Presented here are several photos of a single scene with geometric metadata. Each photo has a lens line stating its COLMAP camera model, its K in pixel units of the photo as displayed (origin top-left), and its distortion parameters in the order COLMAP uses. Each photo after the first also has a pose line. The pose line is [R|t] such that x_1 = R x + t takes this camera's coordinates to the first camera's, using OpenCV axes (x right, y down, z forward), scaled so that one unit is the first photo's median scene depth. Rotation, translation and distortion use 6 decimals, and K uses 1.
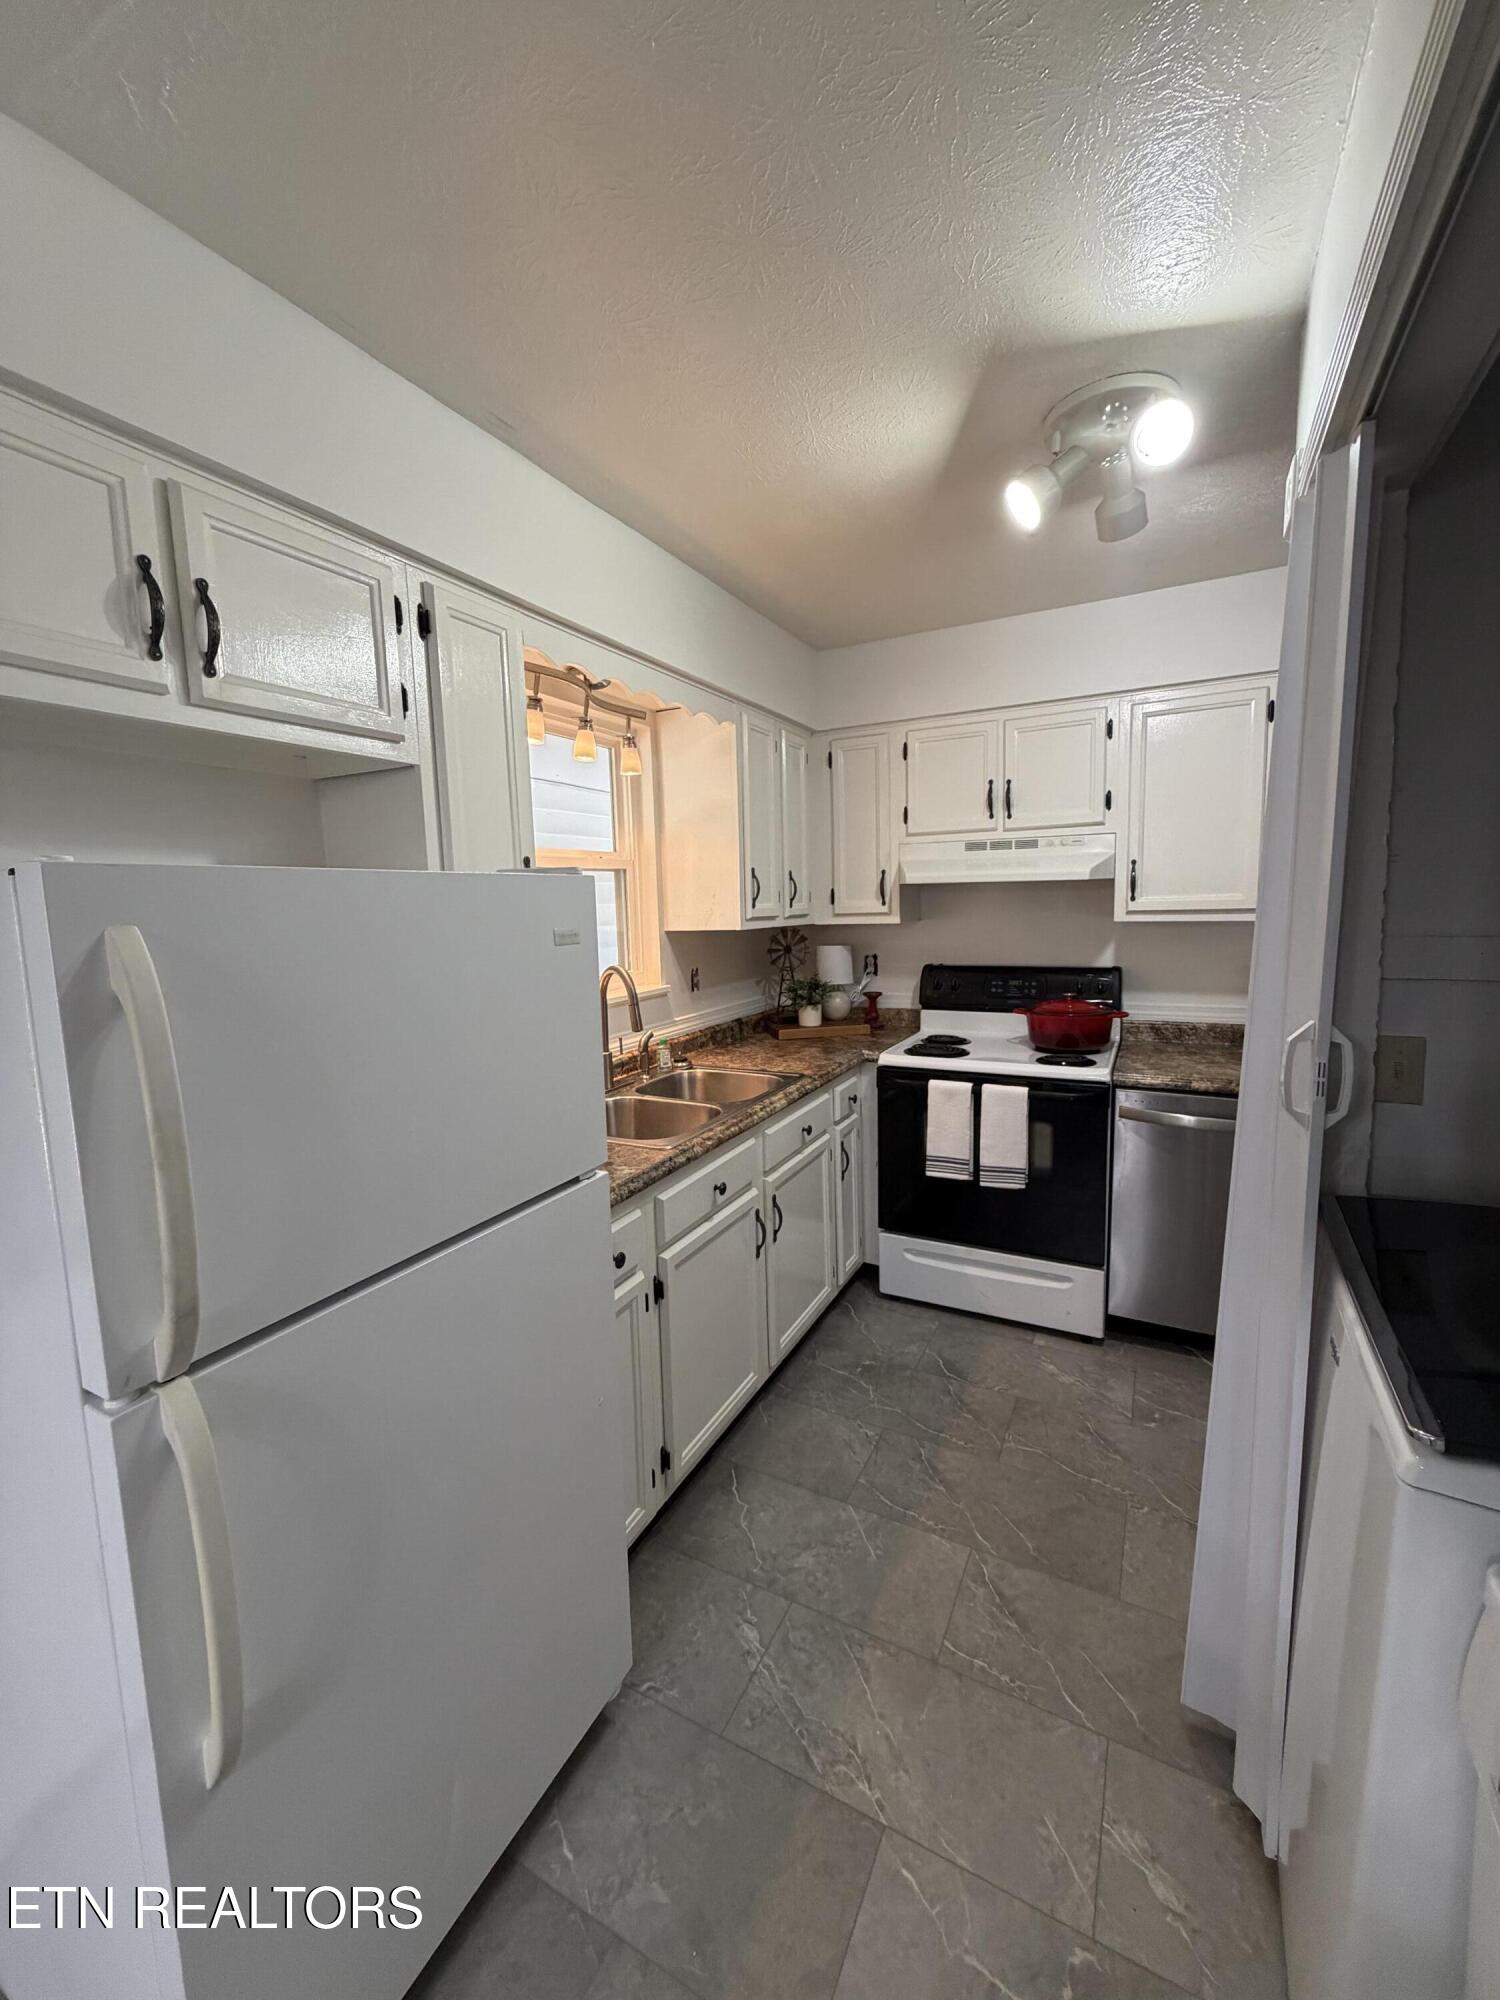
lens RADIAL K [[792.1, 0, 746.2], [0, 792.1, 994.2], [0, 0, 1]] dist [-0.000953, 0.000685]
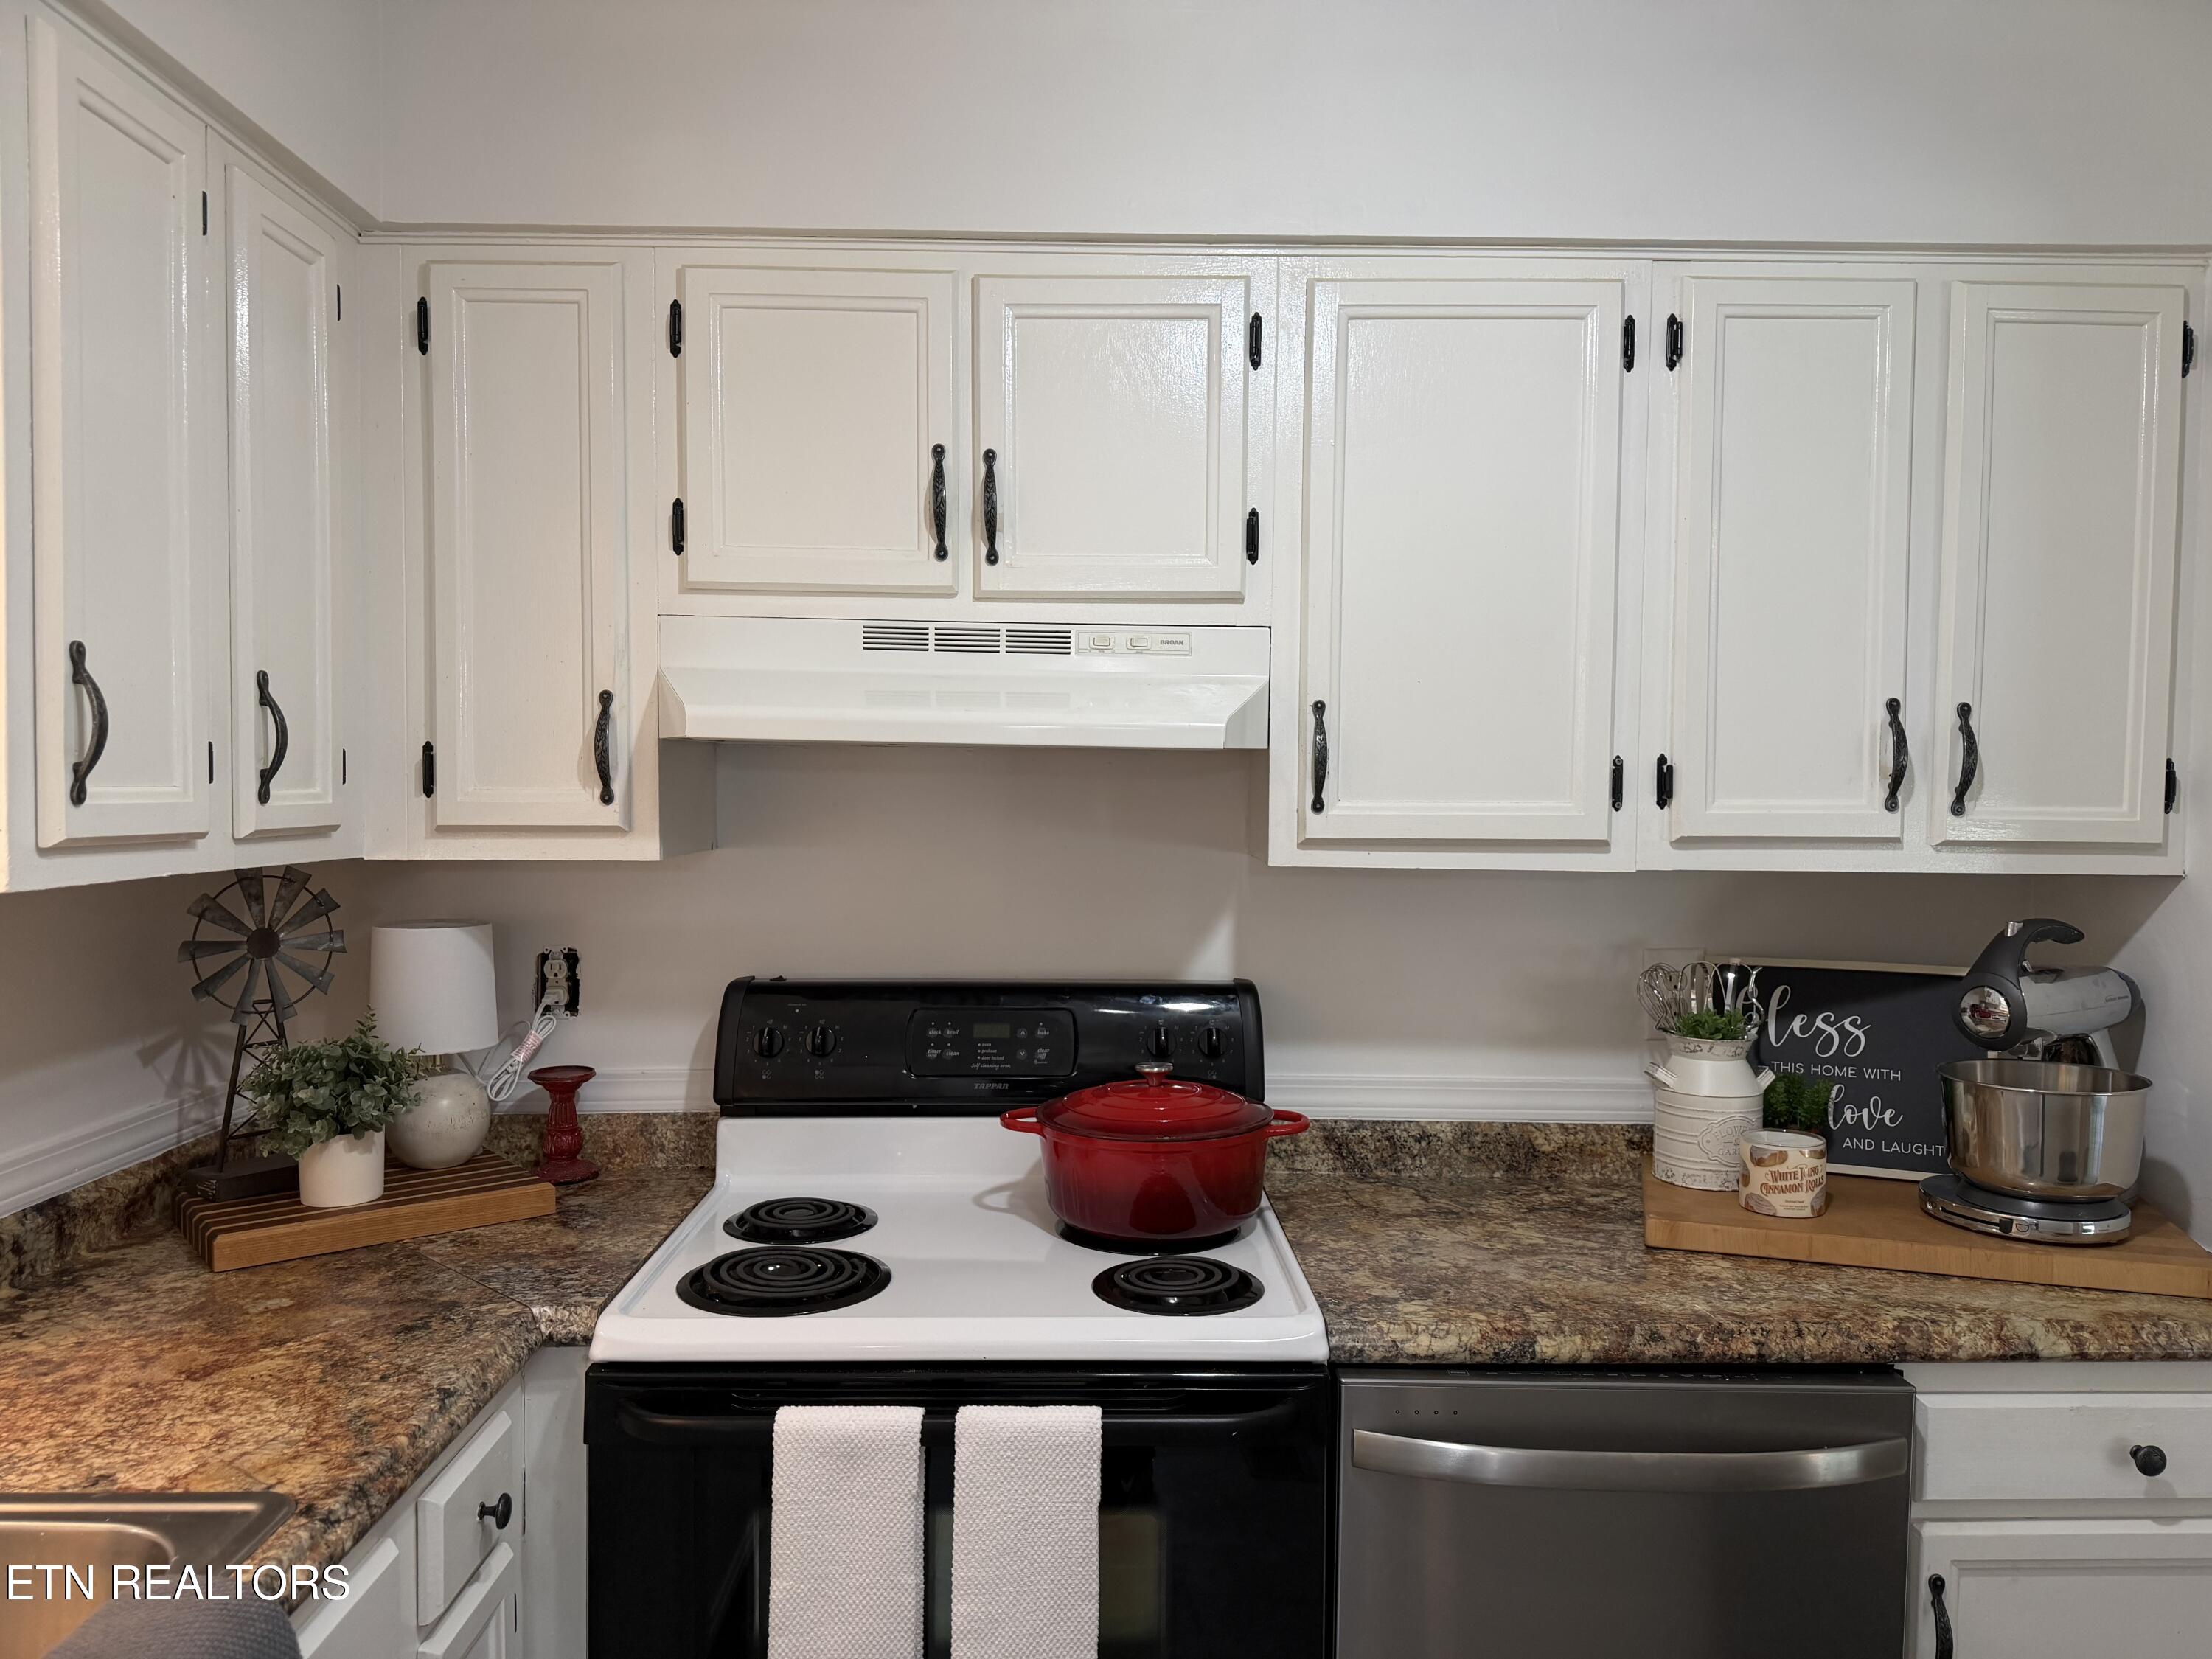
lens RADIAL K [[1554.7, 0, 1099.2], [0, 1554.7, 825.6], [0, 0, 1]] dist [0.085580, -0.120248]
pose [[0.876180, 0.018850, 0.481616, 0.049988], [0.024819, 0.996145, -0.084140, -0.050945], [-0.481345, 0.085675, 0.872334, 0.400458]]
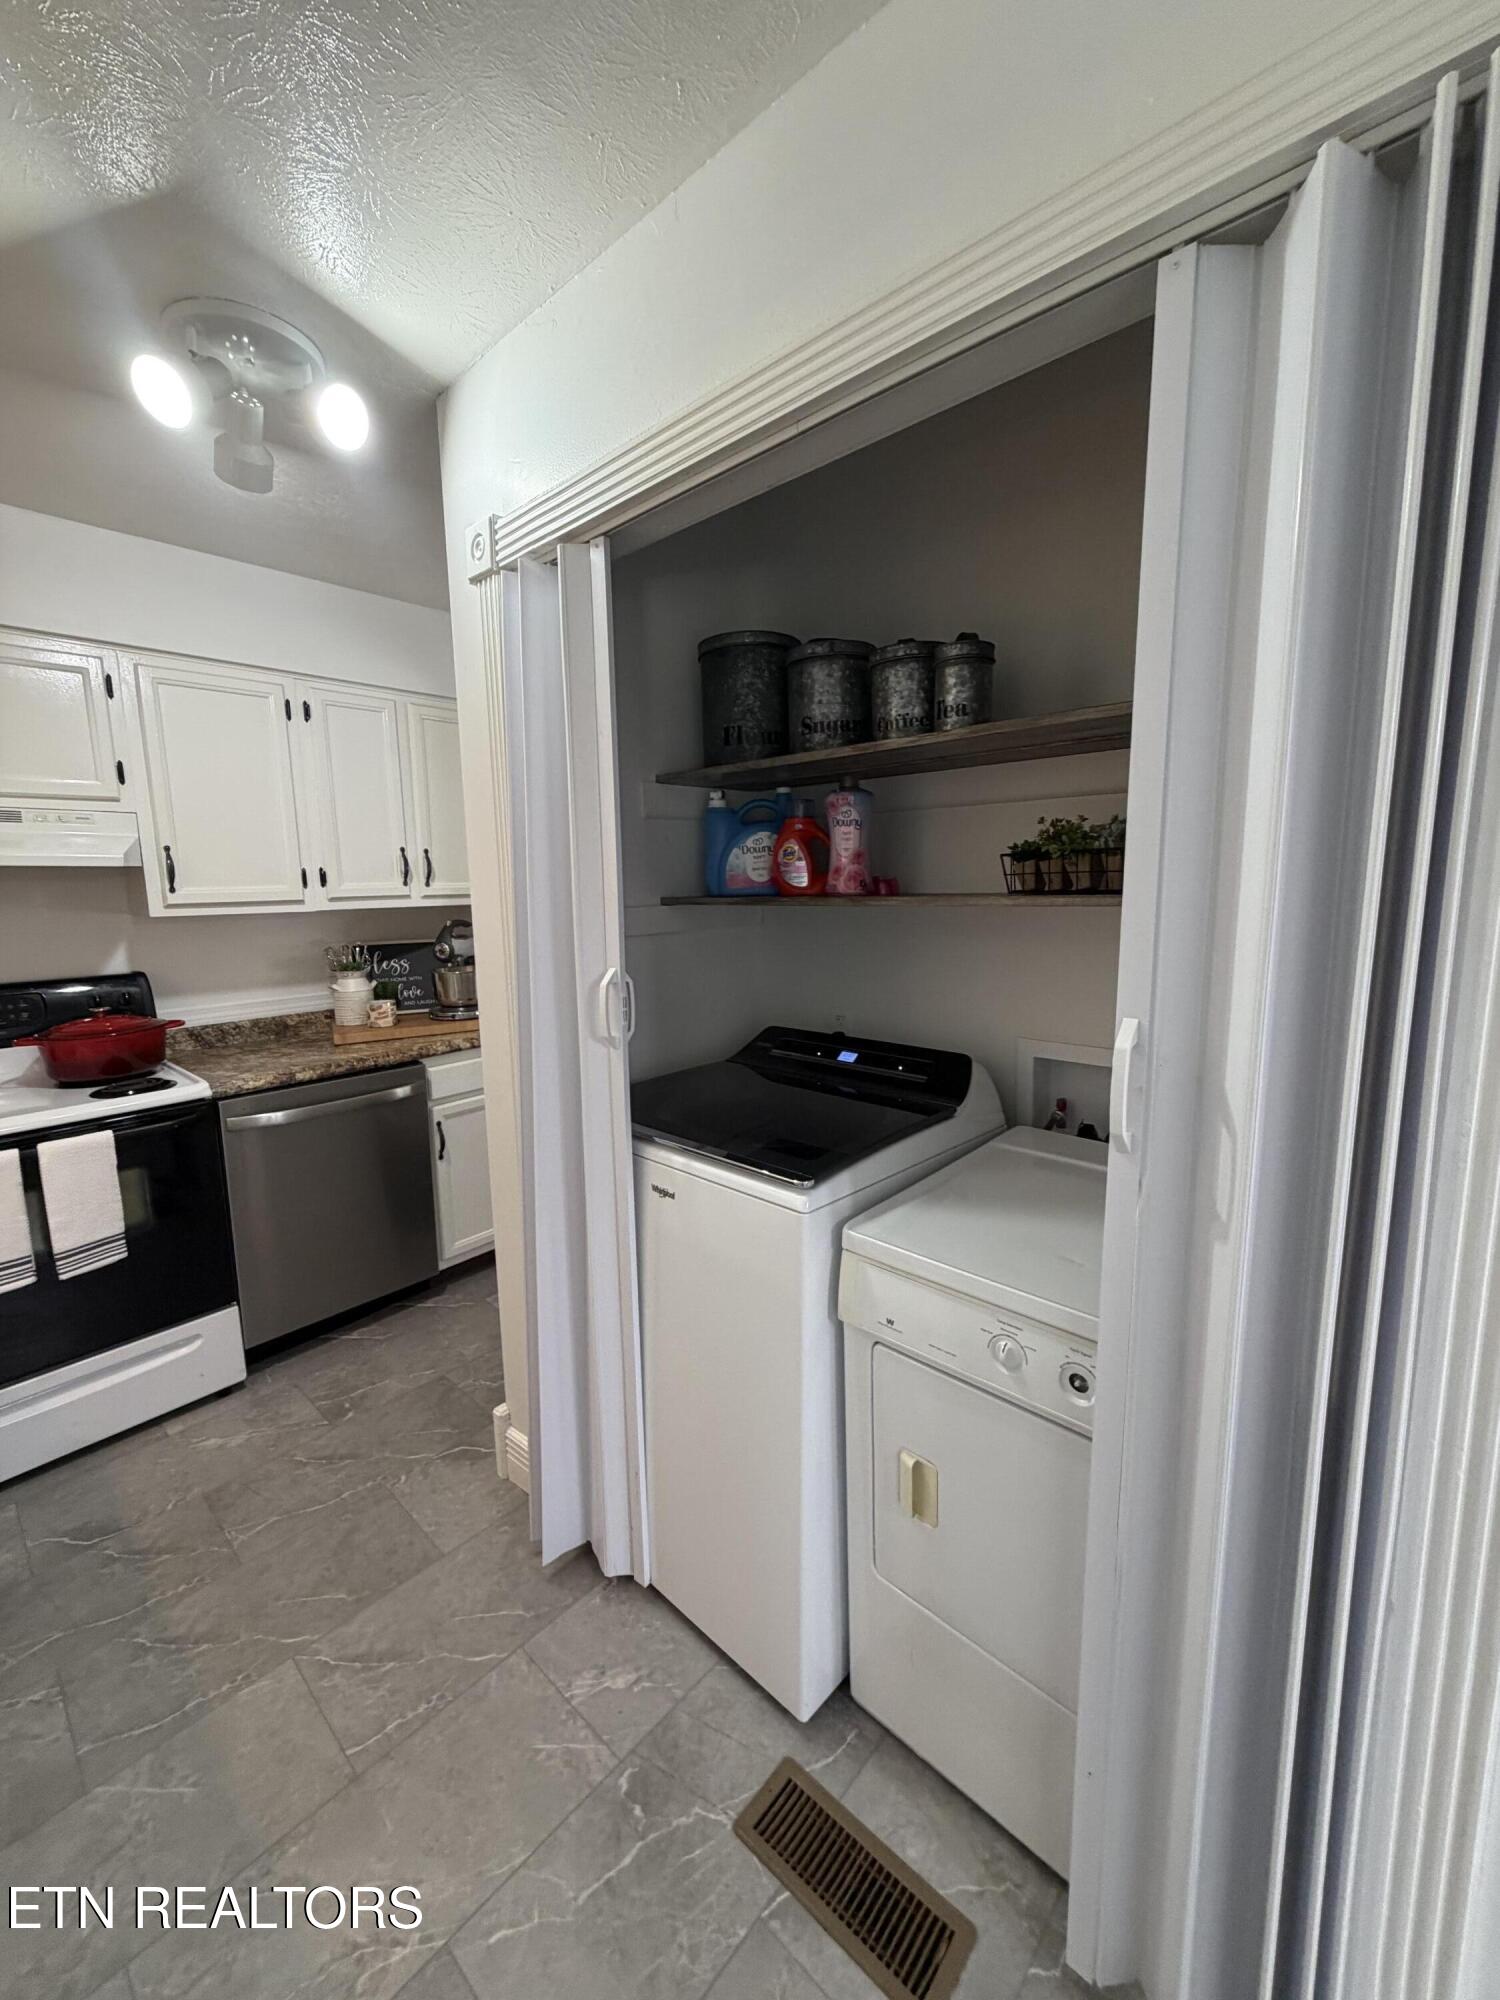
lens RADIAL K [[798.0, 0, 745.3], [0, 798.0, 995.4], [0, 0, 1]] dist [0.001679, 0.000321]
pose [[0.252871, -0.120623, 0.959951, -0.205459], [0.124542, 0.988001, 0.091341, -0.006790], [-0.959451, 0.096457, 0.264859, 0.157862]]
